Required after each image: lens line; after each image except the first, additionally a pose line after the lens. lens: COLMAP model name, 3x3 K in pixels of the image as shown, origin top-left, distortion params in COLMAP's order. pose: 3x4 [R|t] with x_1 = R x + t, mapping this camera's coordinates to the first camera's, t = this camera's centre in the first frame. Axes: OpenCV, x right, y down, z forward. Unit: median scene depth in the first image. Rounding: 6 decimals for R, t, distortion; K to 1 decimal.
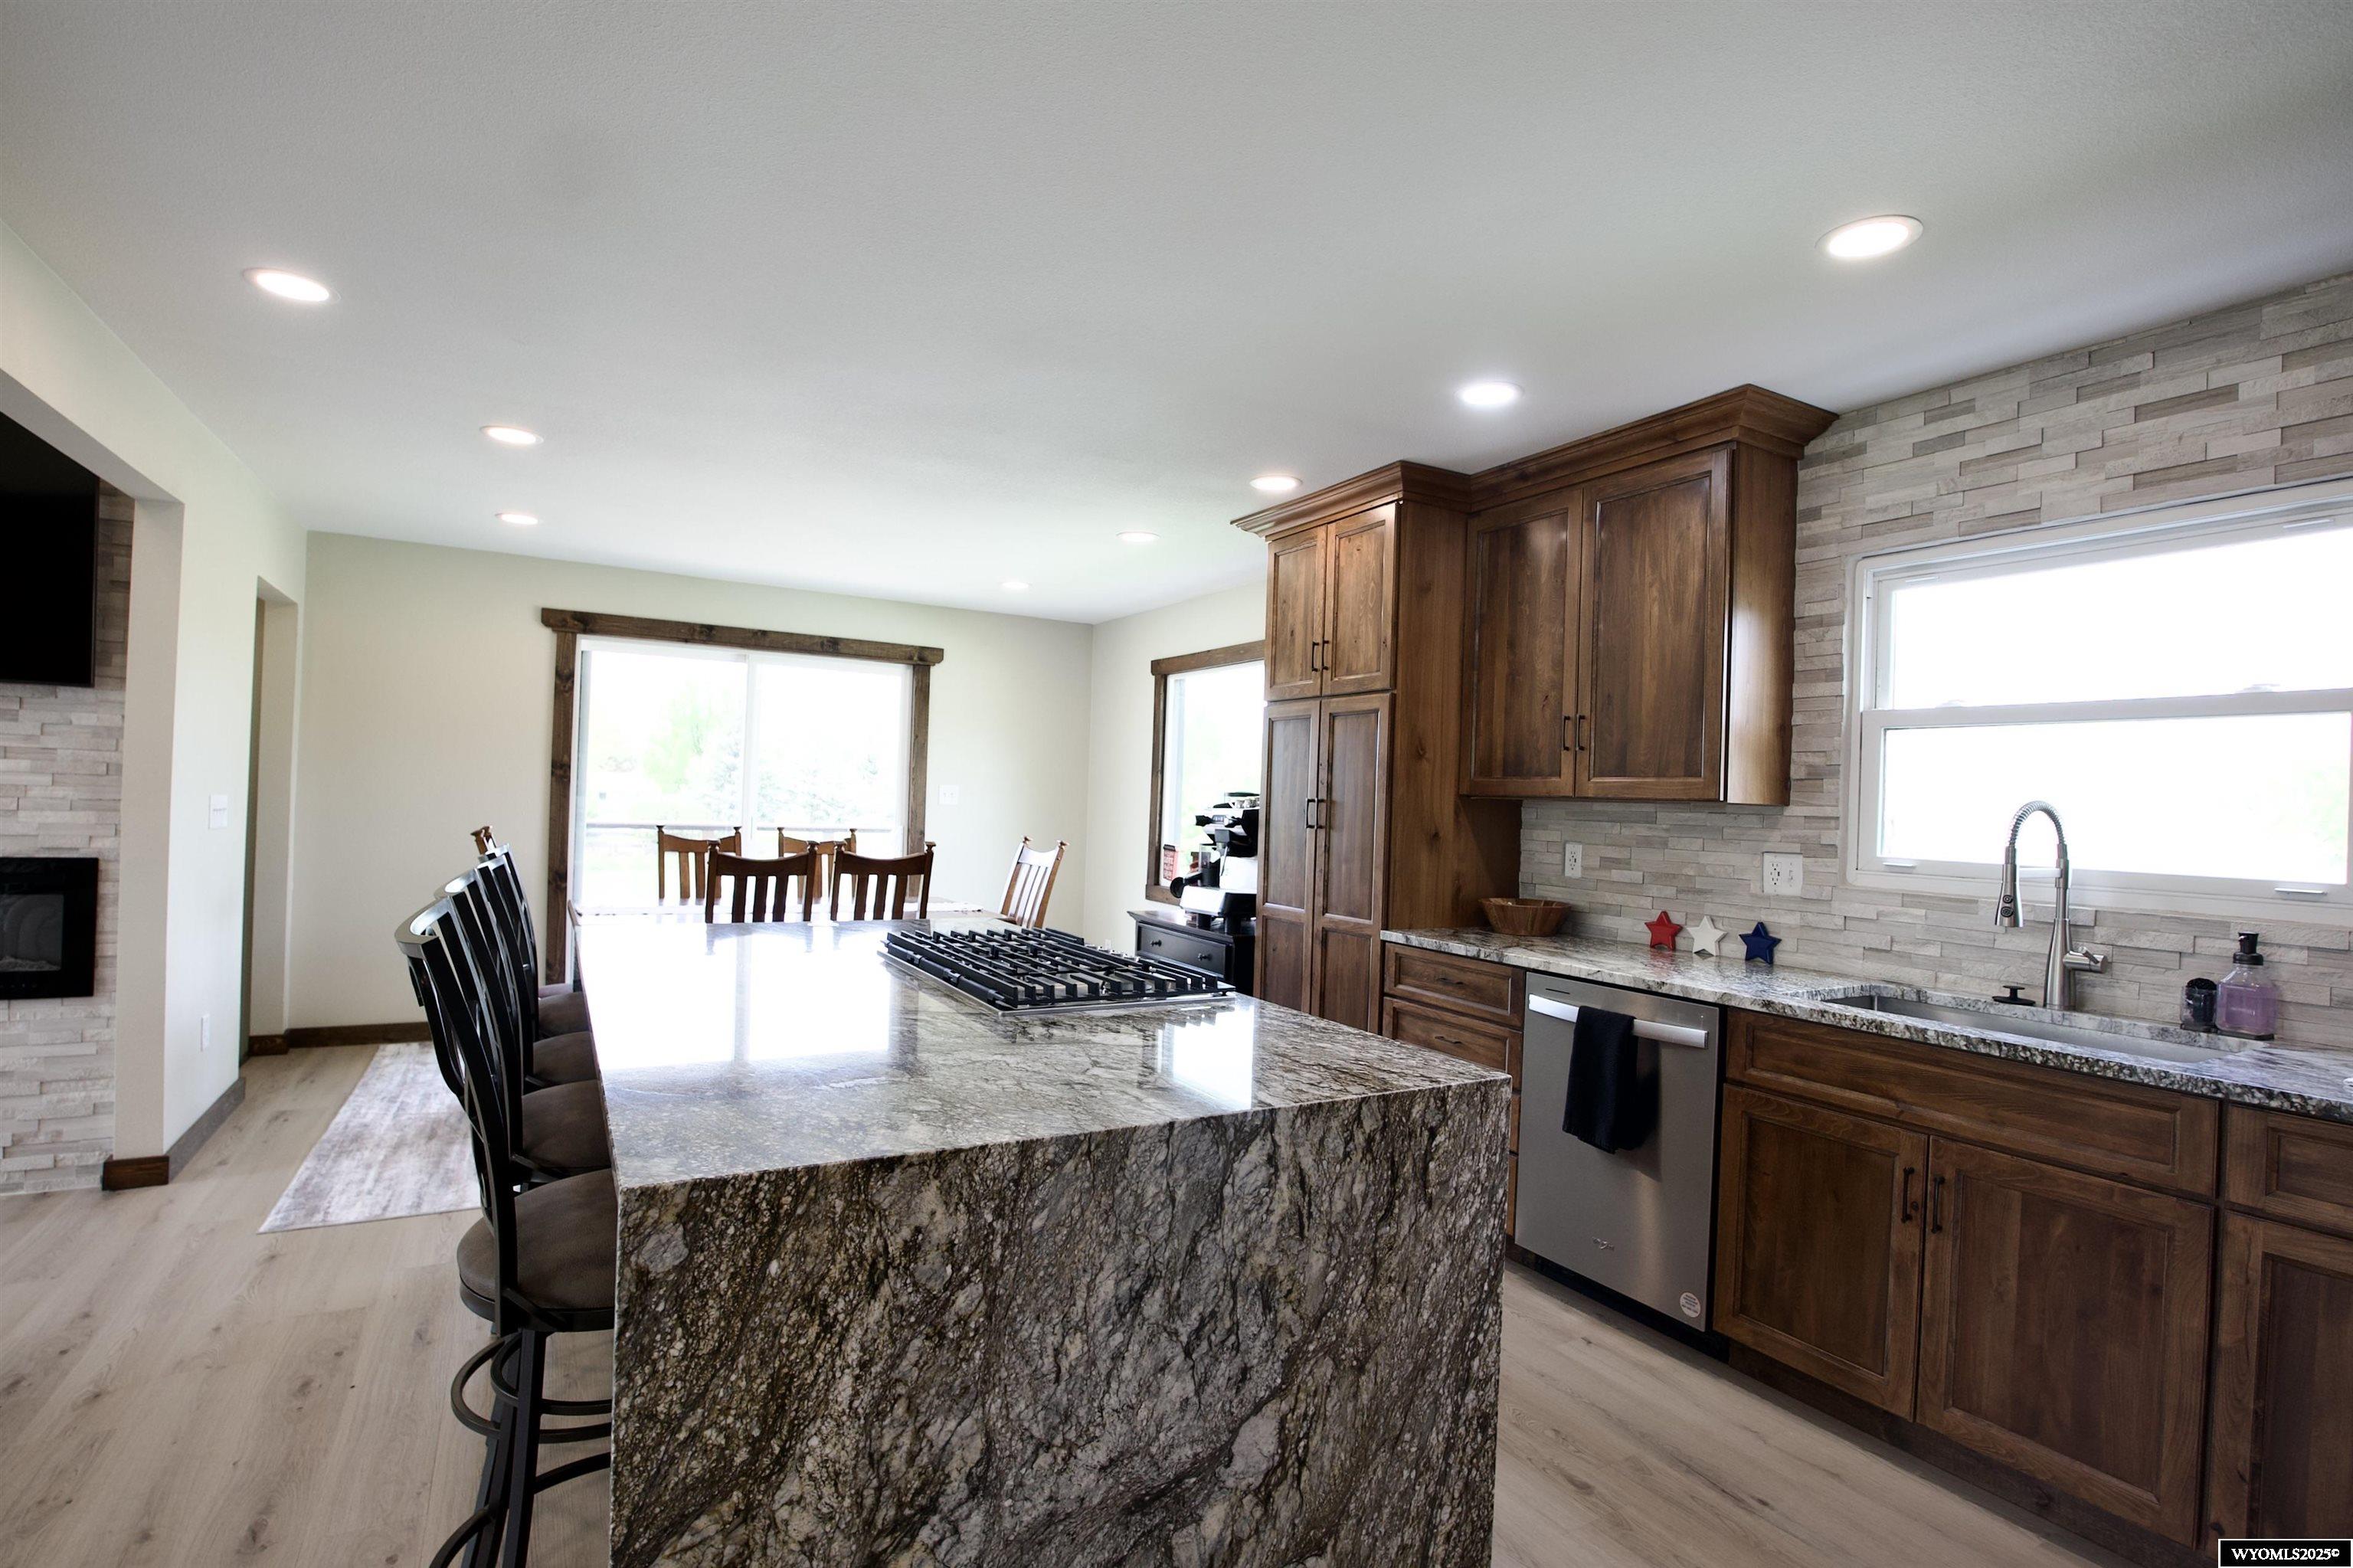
lens RADIAL K [[1116.2, 0, 1175.0], [0, 1116.2, 792.6], [0, 0, 1]] dist [-0.024117, 0.000477]
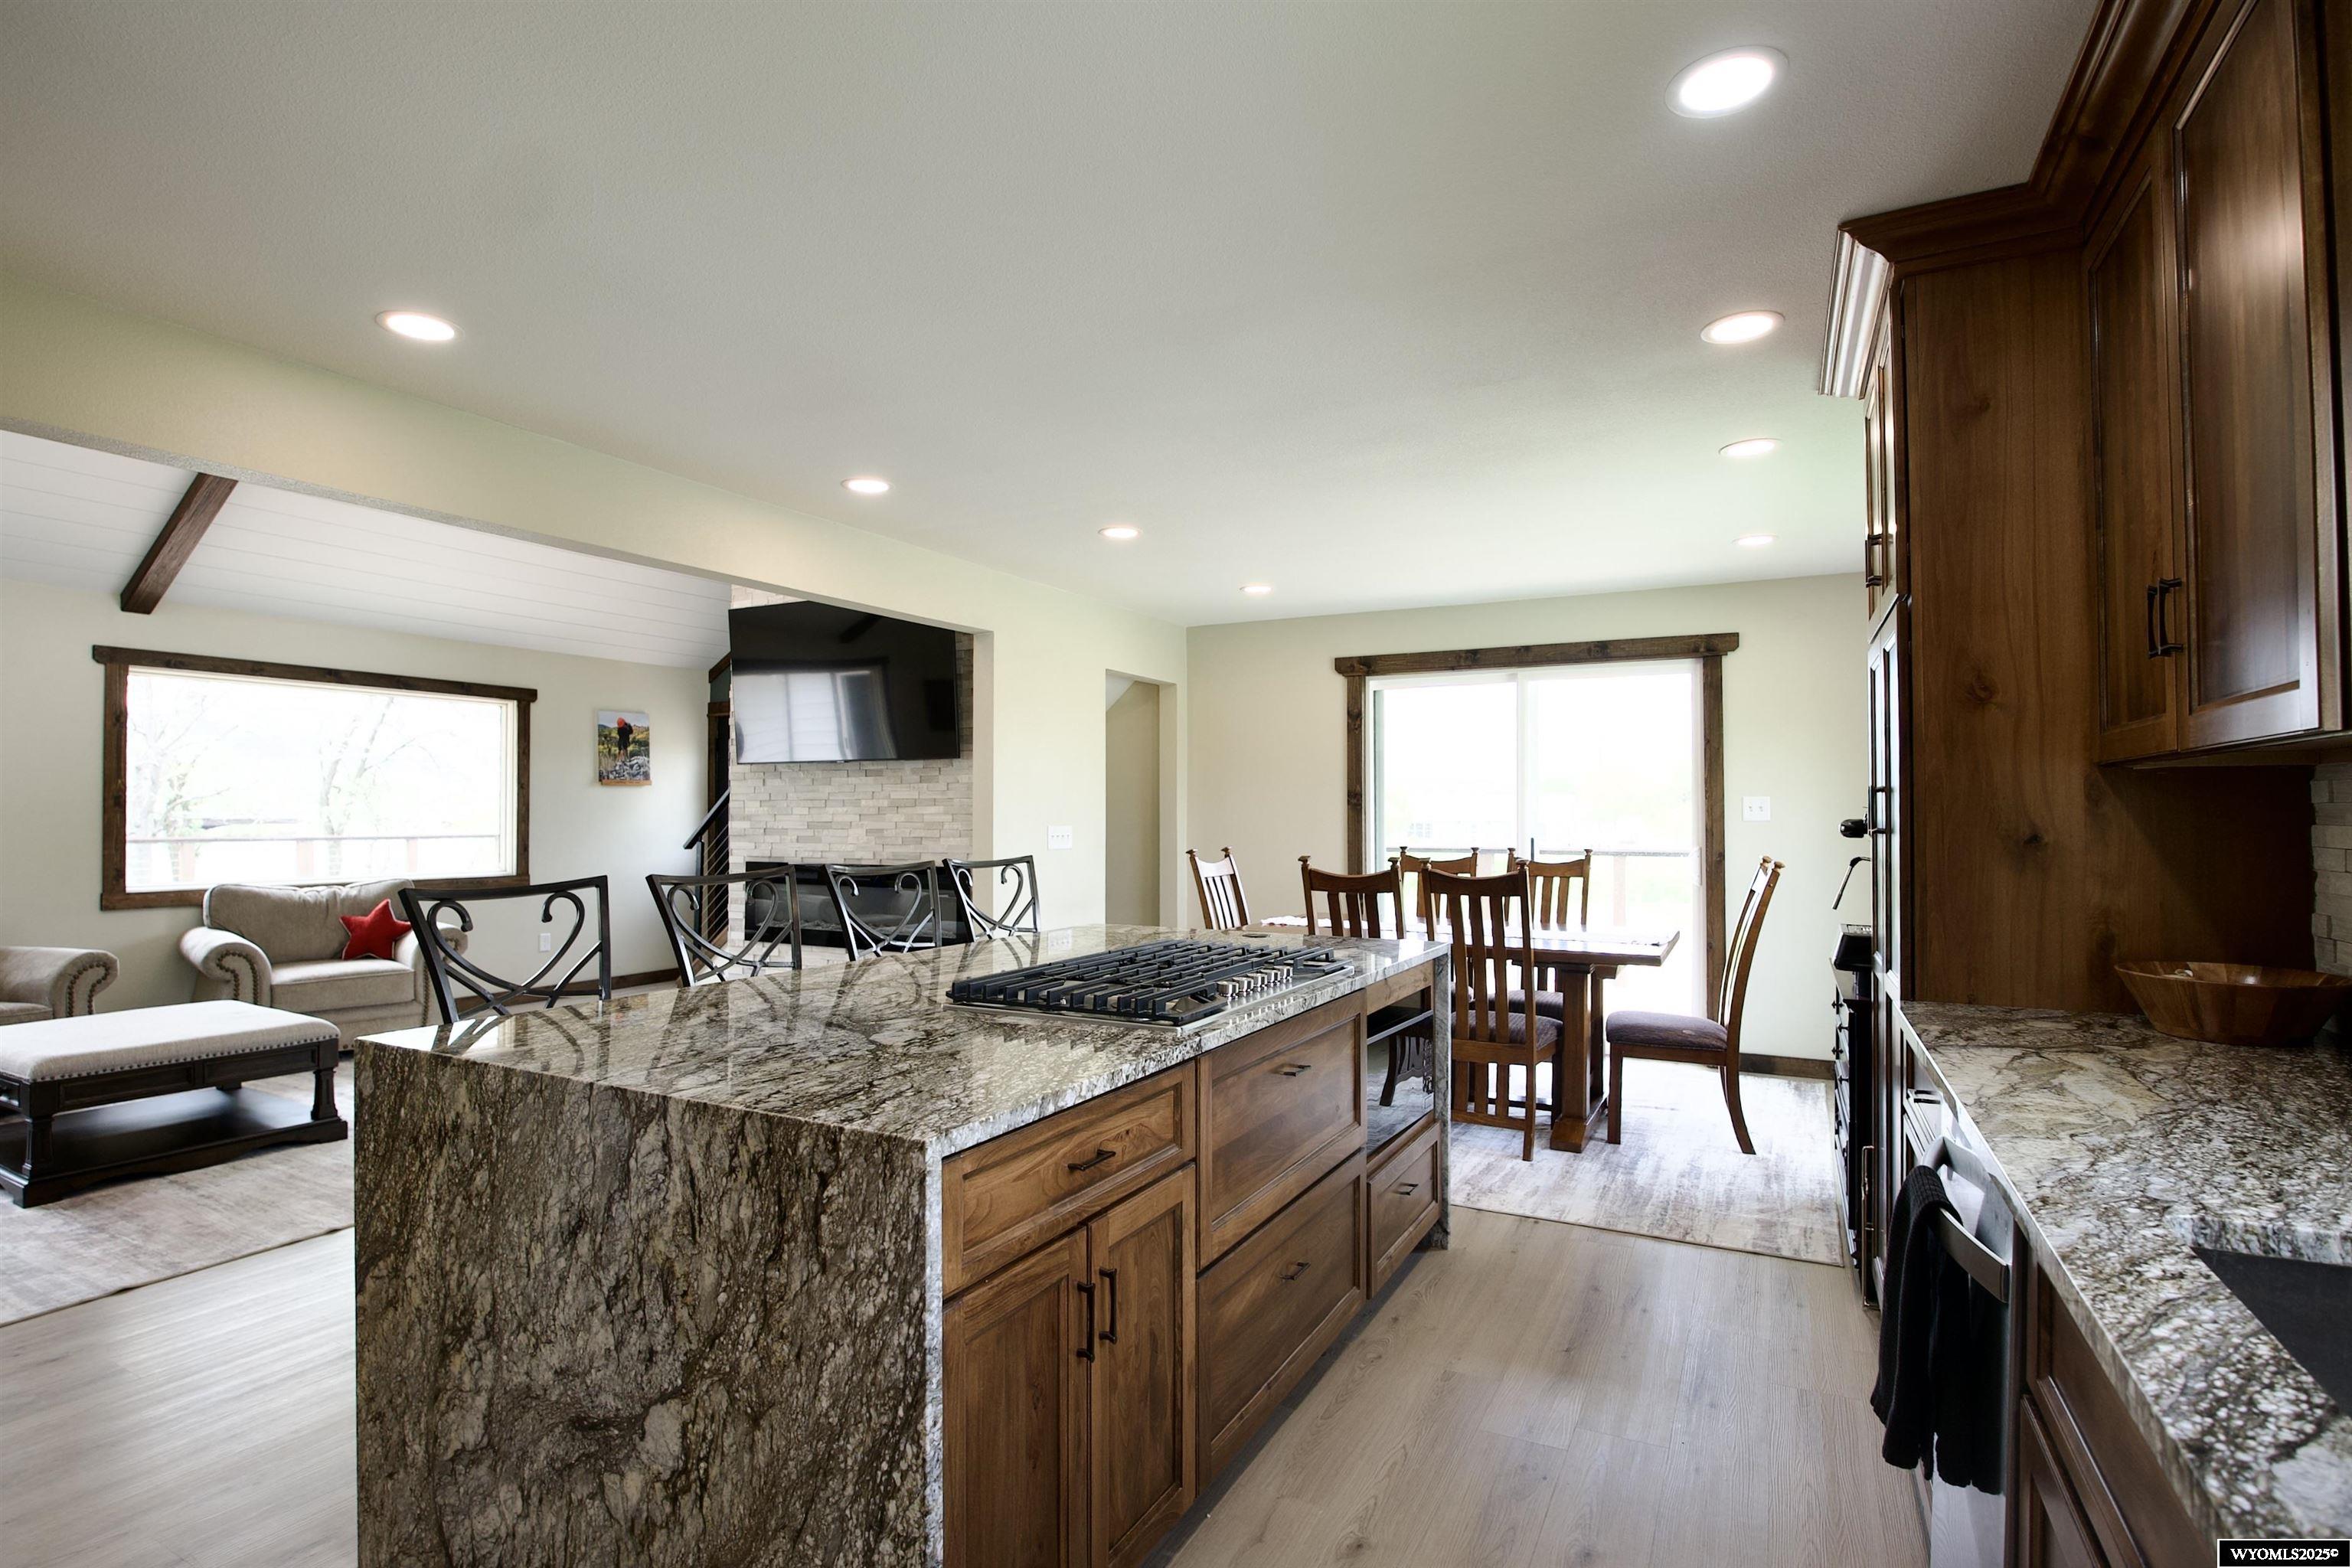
lens RADIAL K [[1138.3, 0, 1172.3], [0, 1138.3, 800.5], [0, 0, 1]] dist [-0.018070, -0.000518]
pose [[0.531001, -0.045151, -0.846167, 0.798808], [0.025553, 0.998978, -0.037269, 0.047490], [0.846986, -0.001832, 0.531612, 0.568661]]
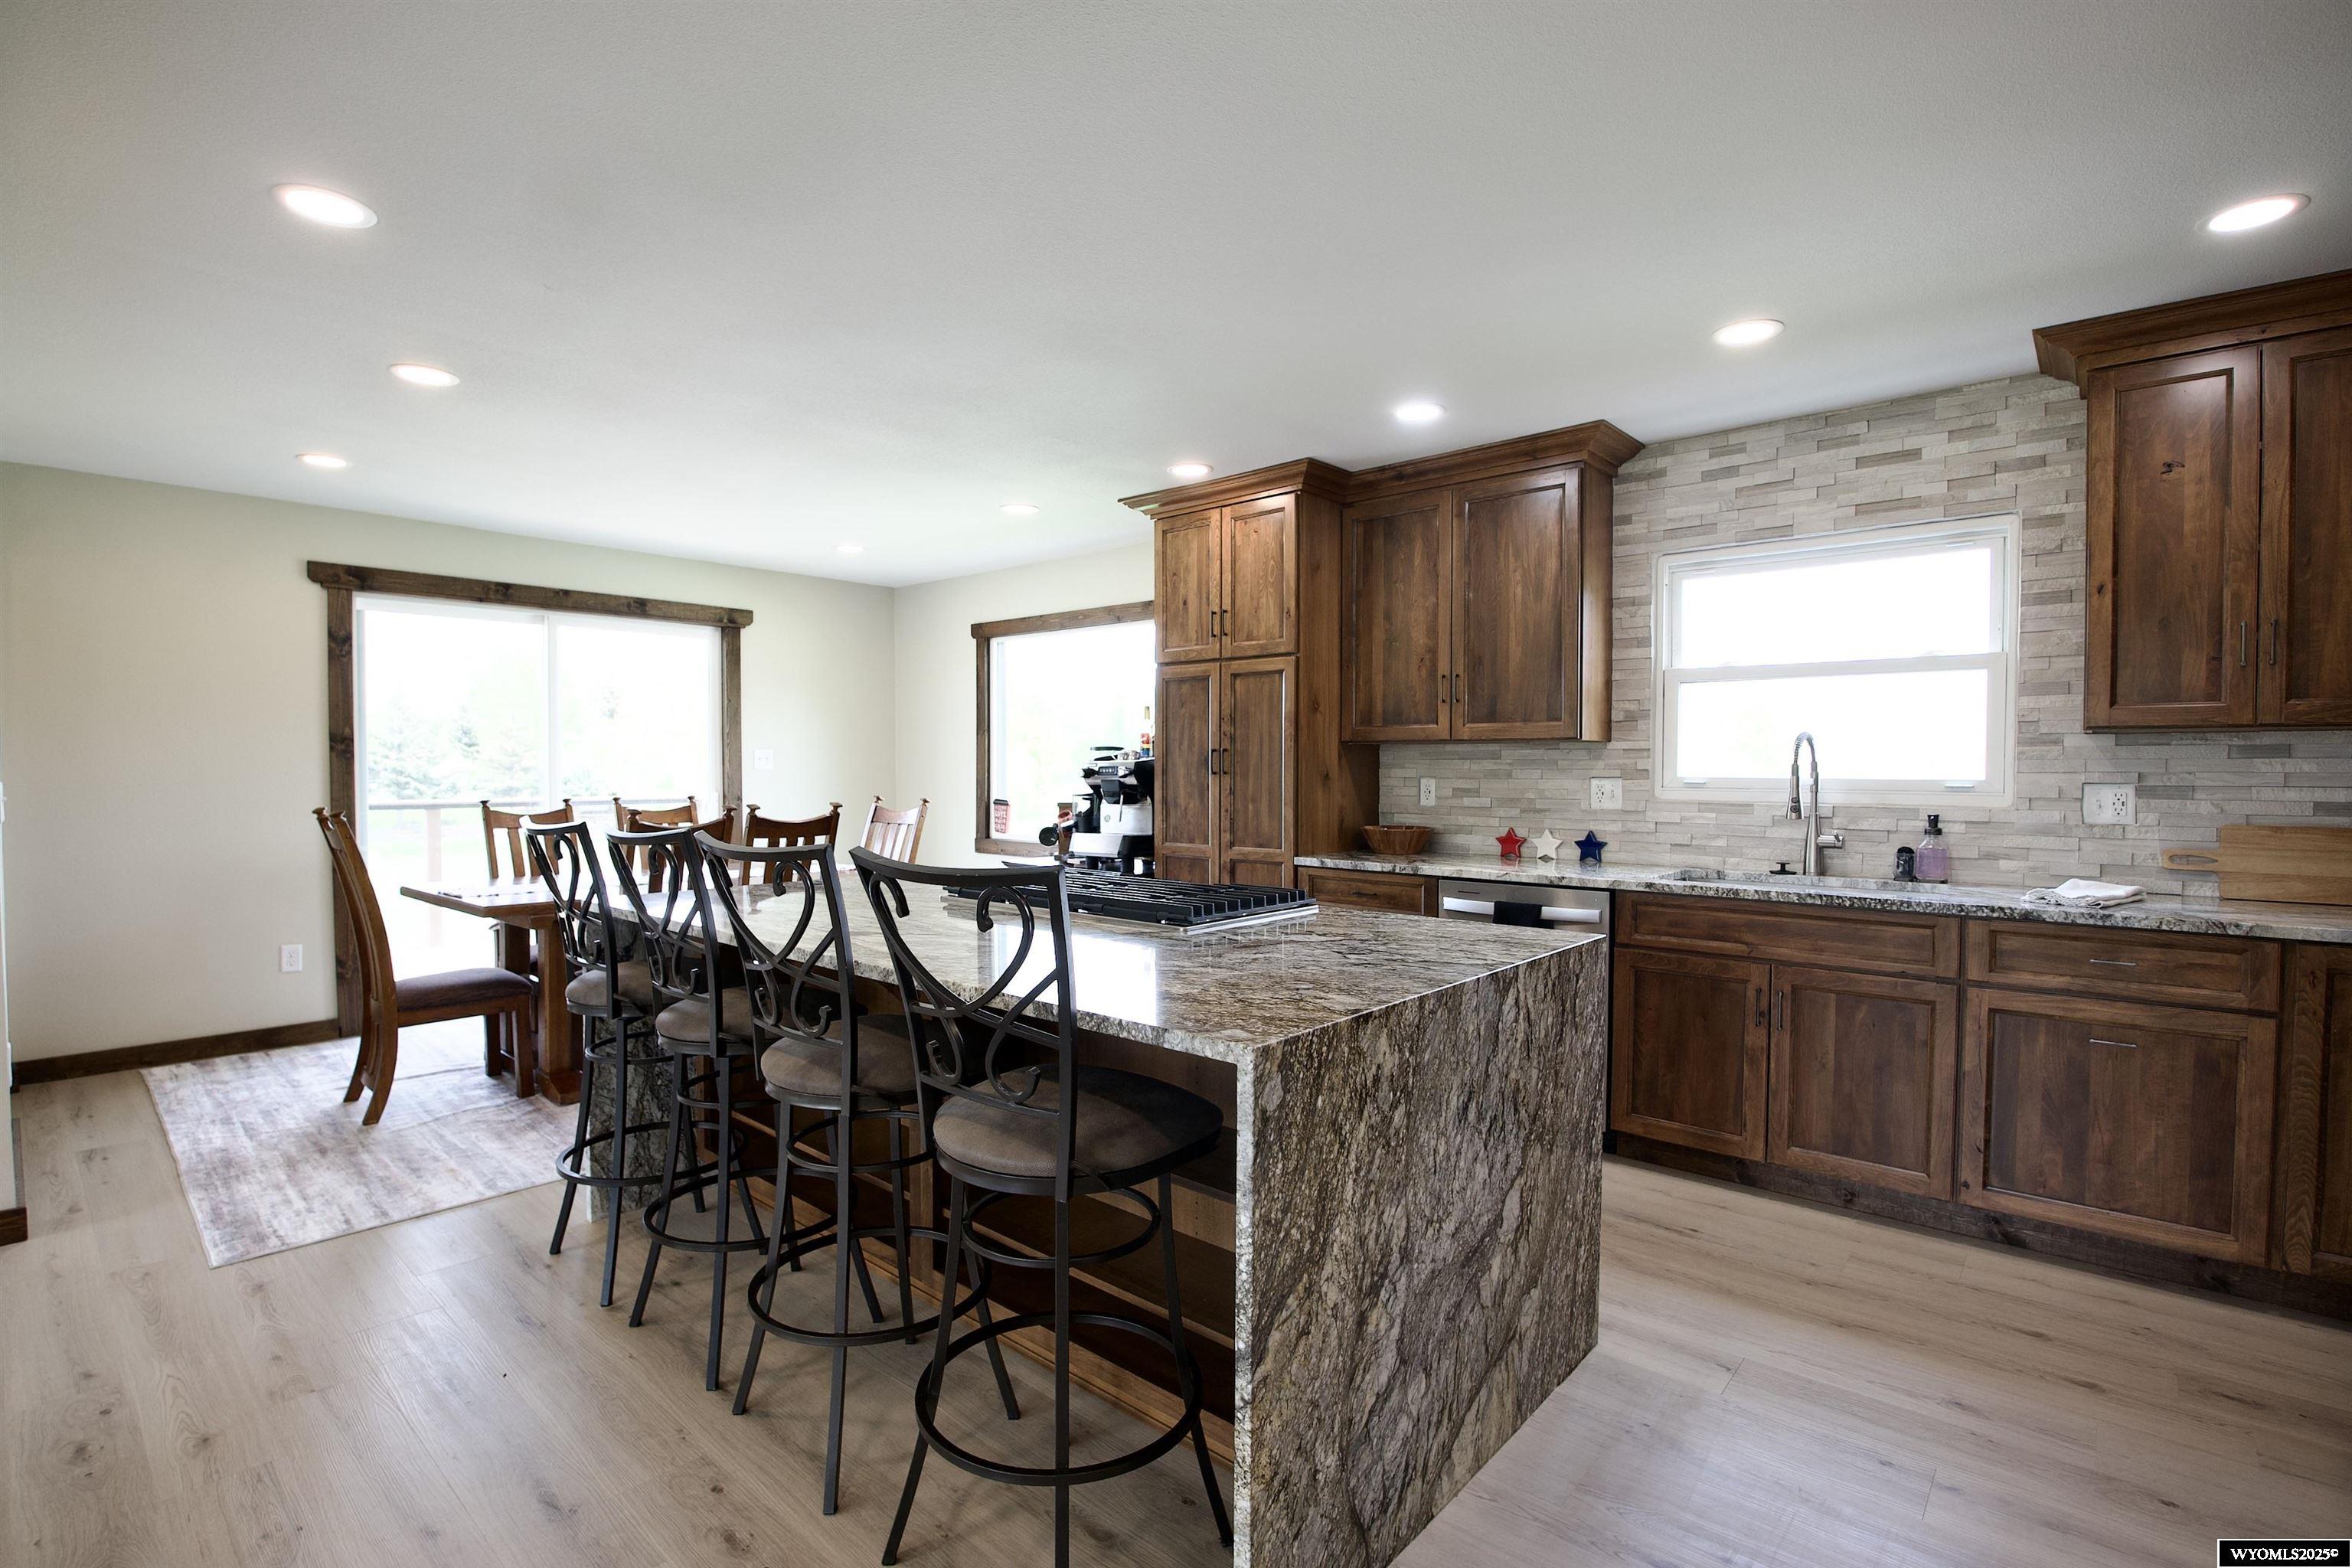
lens RADIAL K [[1083.6, 0, 1172.8], [0, 1083.6, 792.1], [0, 0, 1]] dist [-0.023572, -0.000442]
pose [[0.946879, -0.041183, 0.318944, -0.485963], [0.029130, 0.998673, 0.042469, 0.002980], [-0.320269, -0.030922, 0.946822, -0.073665]]
